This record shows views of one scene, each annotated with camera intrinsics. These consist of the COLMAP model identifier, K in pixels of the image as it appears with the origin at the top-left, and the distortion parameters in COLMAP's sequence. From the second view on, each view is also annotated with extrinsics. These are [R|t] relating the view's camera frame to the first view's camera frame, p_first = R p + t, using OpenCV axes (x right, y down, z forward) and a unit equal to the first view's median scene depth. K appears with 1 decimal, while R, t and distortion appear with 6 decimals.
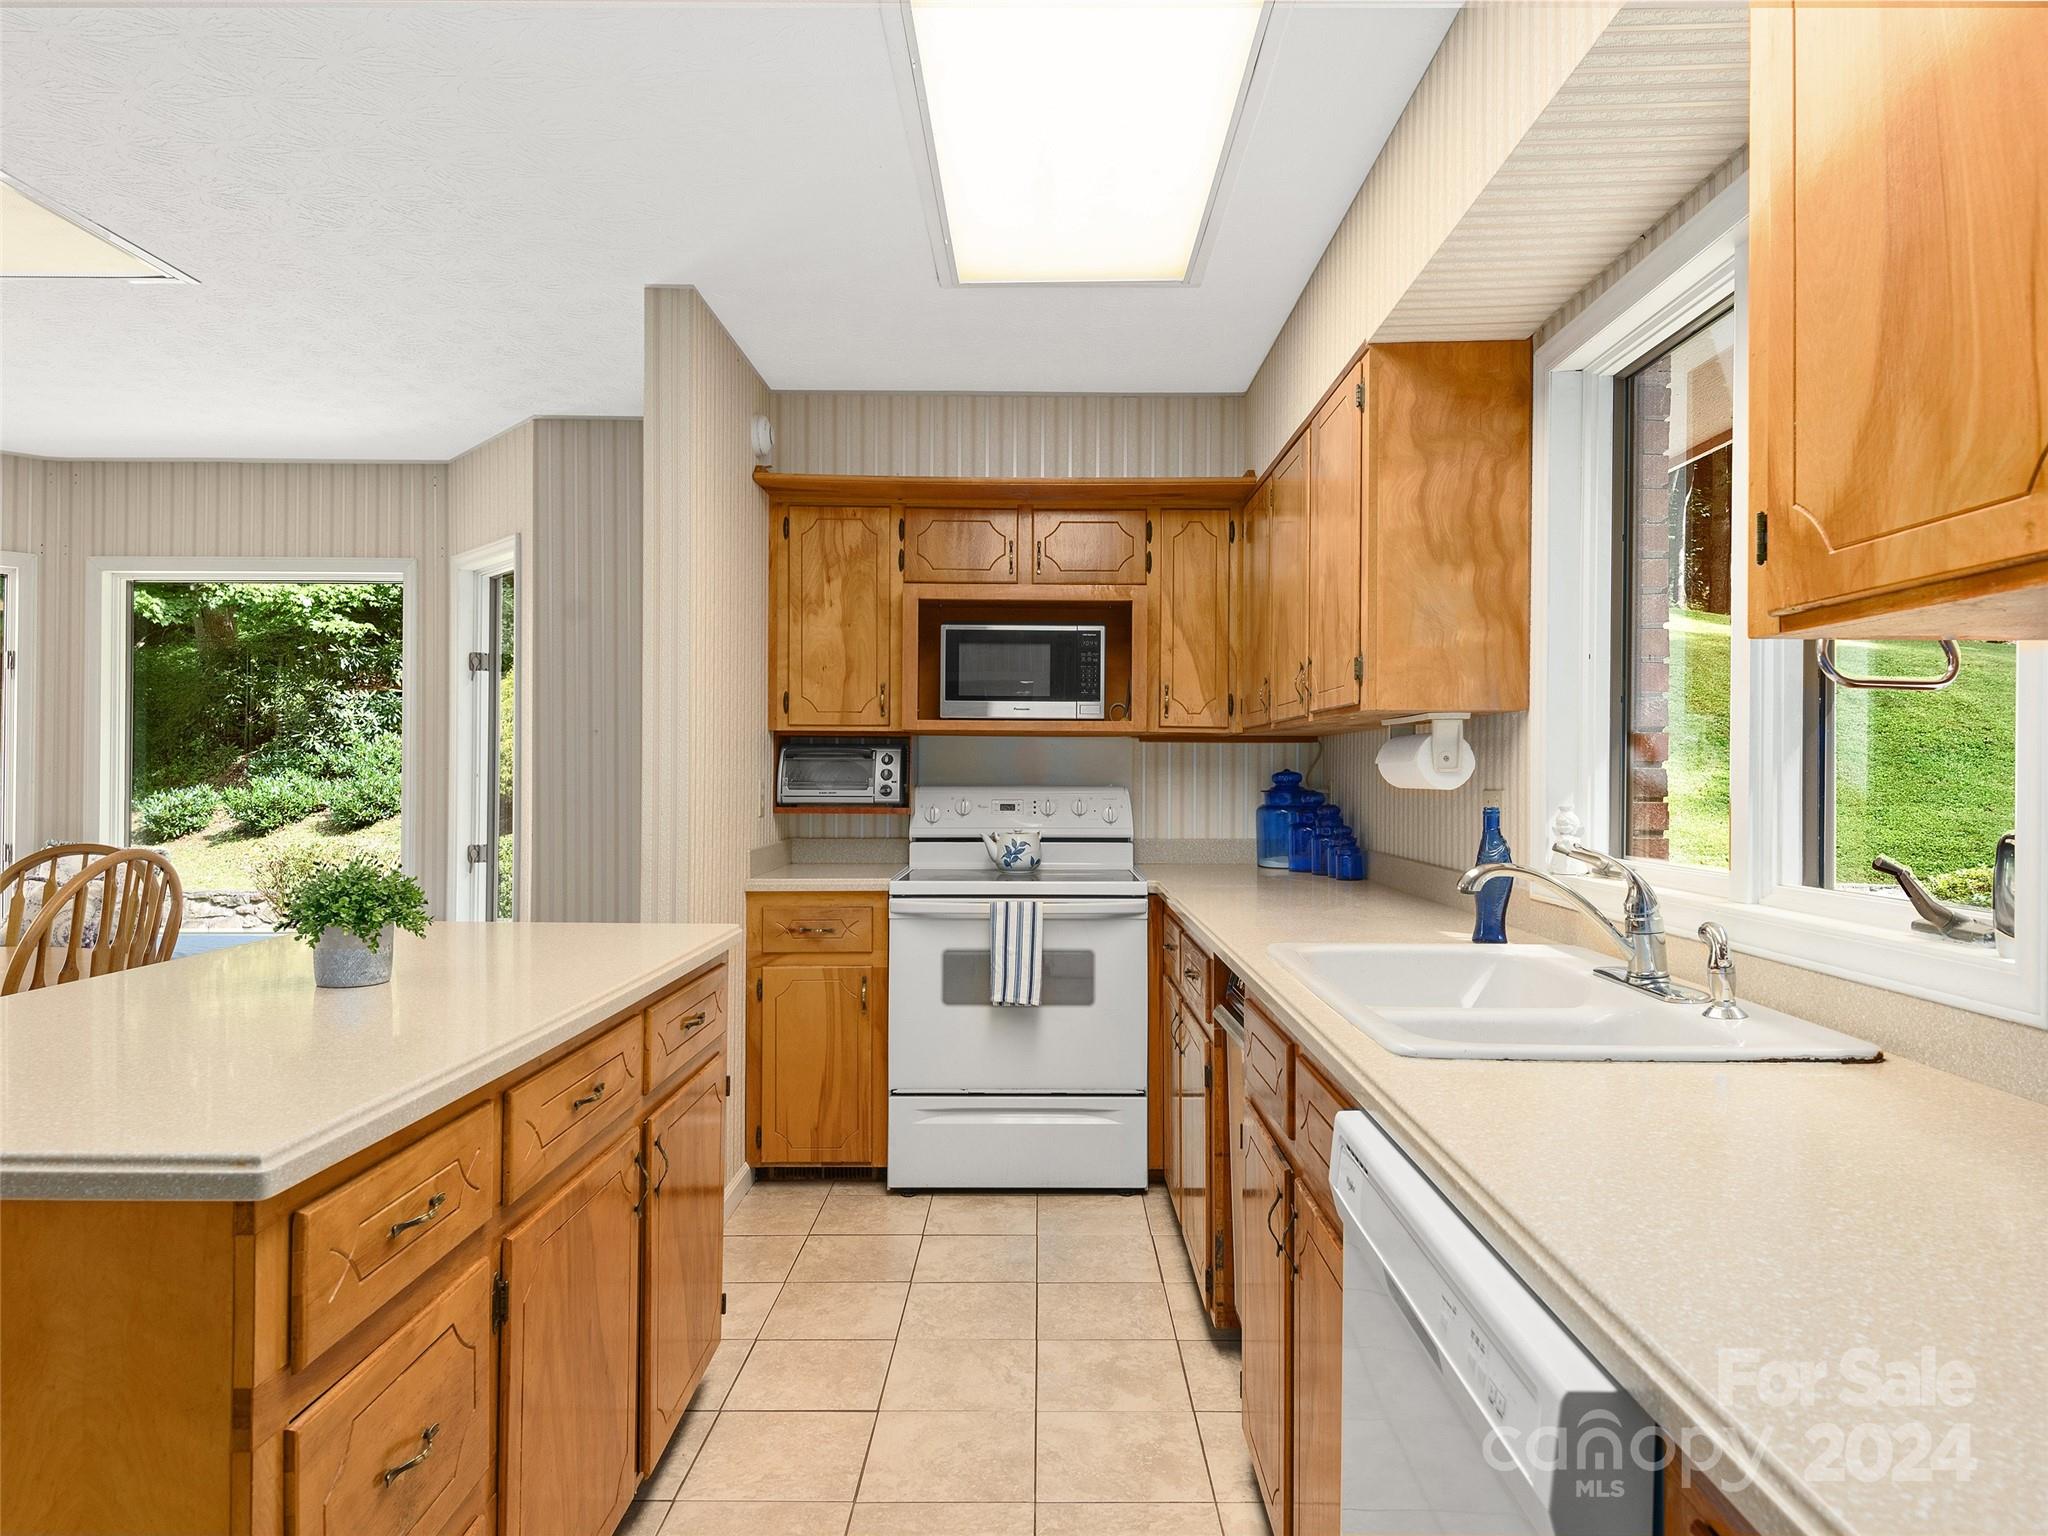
lens RADIAL K [[1259.6, 0, 1022.6], [0, 1259.6, 765.0], [0, 0, 1]] dist [0.026848, -0.008285]
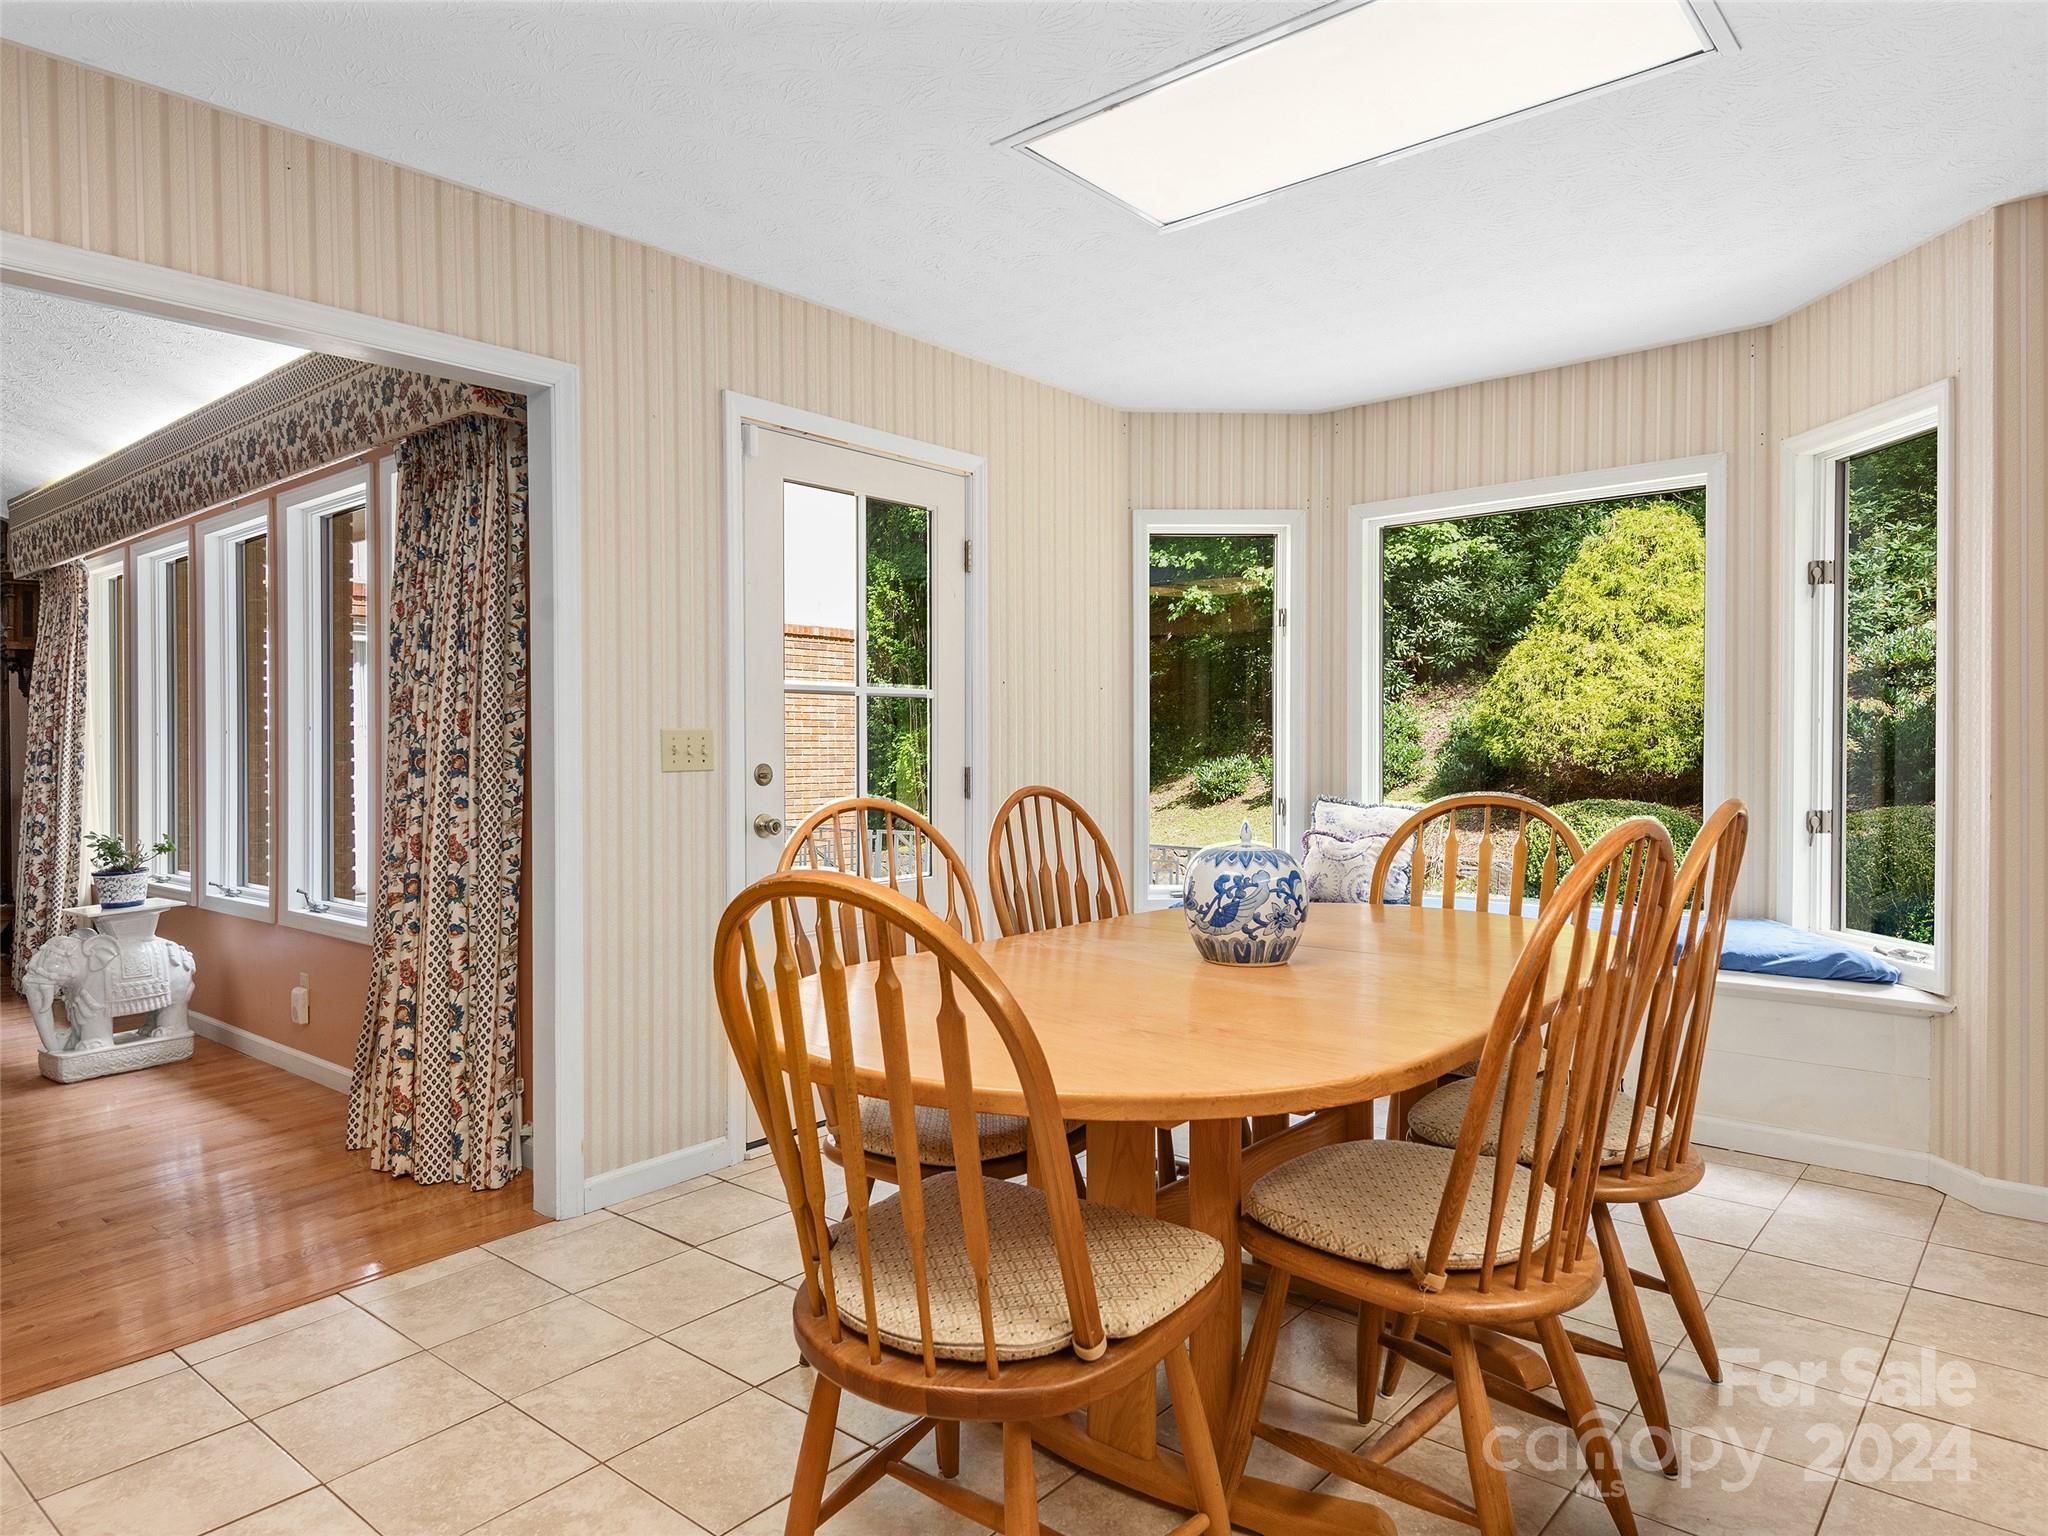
lens RADIAL K [[1259.6, 0, 1030.5], [0, 1259.6, 760.3], [0, 0, 1]] dist [0.026848, -0.008285]
pose [[0.769310, -0.000133, -0.638875, -0.296103], [0.011115, 0.999851, 0.013177, 0.015562], [0.638779, -0.017238, 0.769197, 0.094920]]
